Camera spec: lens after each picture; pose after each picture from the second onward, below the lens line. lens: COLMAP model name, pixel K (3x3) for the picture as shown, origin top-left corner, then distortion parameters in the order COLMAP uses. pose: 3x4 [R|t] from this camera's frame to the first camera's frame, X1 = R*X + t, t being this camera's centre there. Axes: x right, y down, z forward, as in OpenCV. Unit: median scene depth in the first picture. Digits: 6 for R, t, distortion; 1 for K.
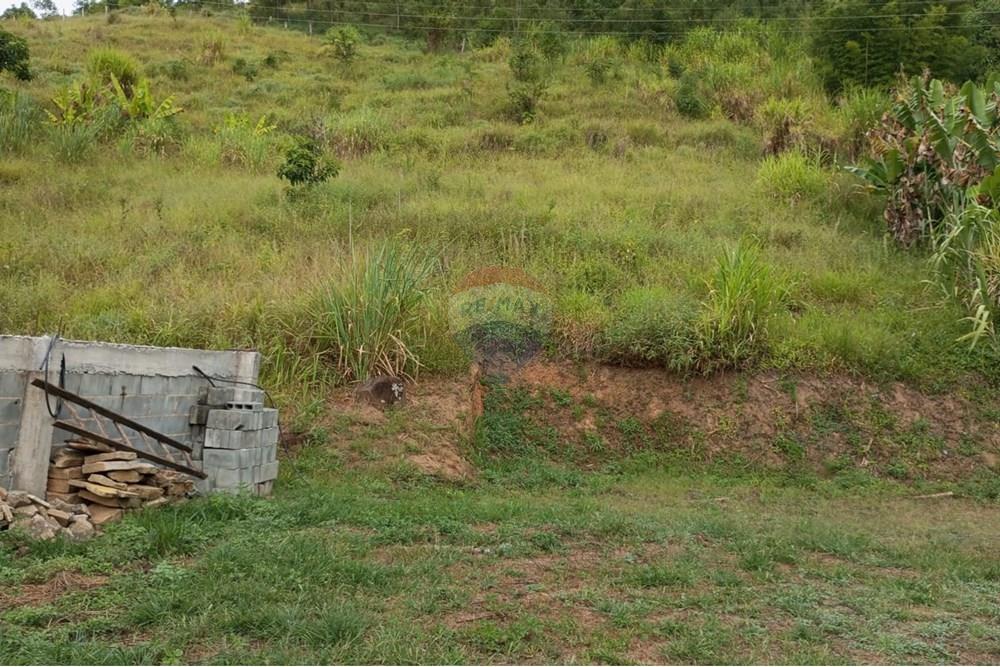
lens RADIAL K [[832.7, 0, 495.7], [0, 832.7, 331.3], [0, 0, 1]] dist [0.063493, -0.084090]
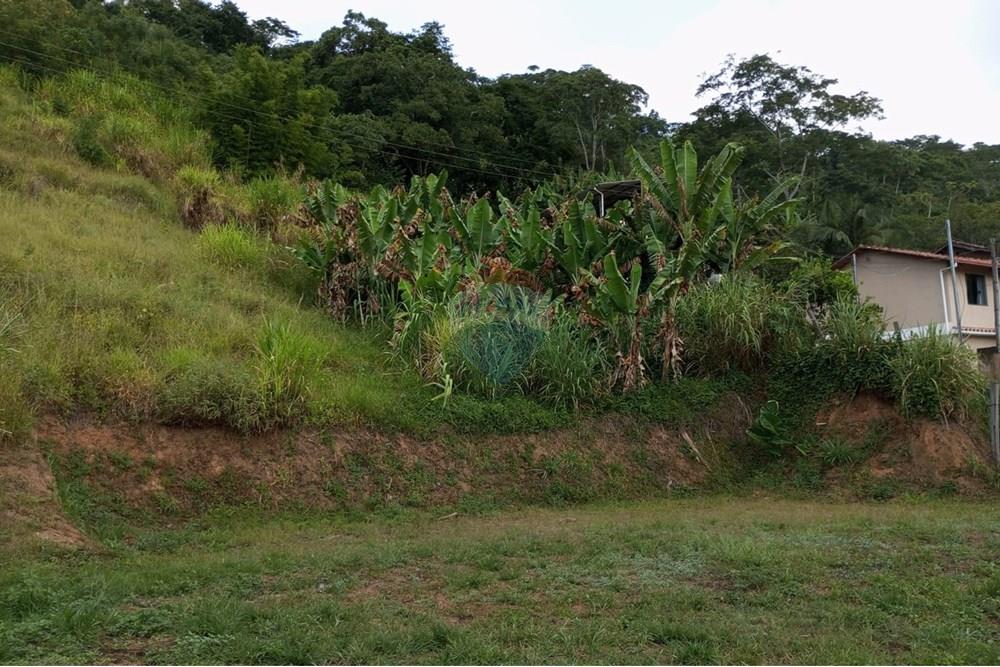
lens RADIAL K [[829.3, 0, 495.7], [0, 829.3, 331.3], [0, 0, 1]] dist [0.063191, -0.074216]
pose [[0.697614, 0.056304, 0.714258, -0.341271], [-0.011869, 0.997679, -0.067054, -0.011514], [-0.716375, 0.038300, 0.696663, 0.000215]]
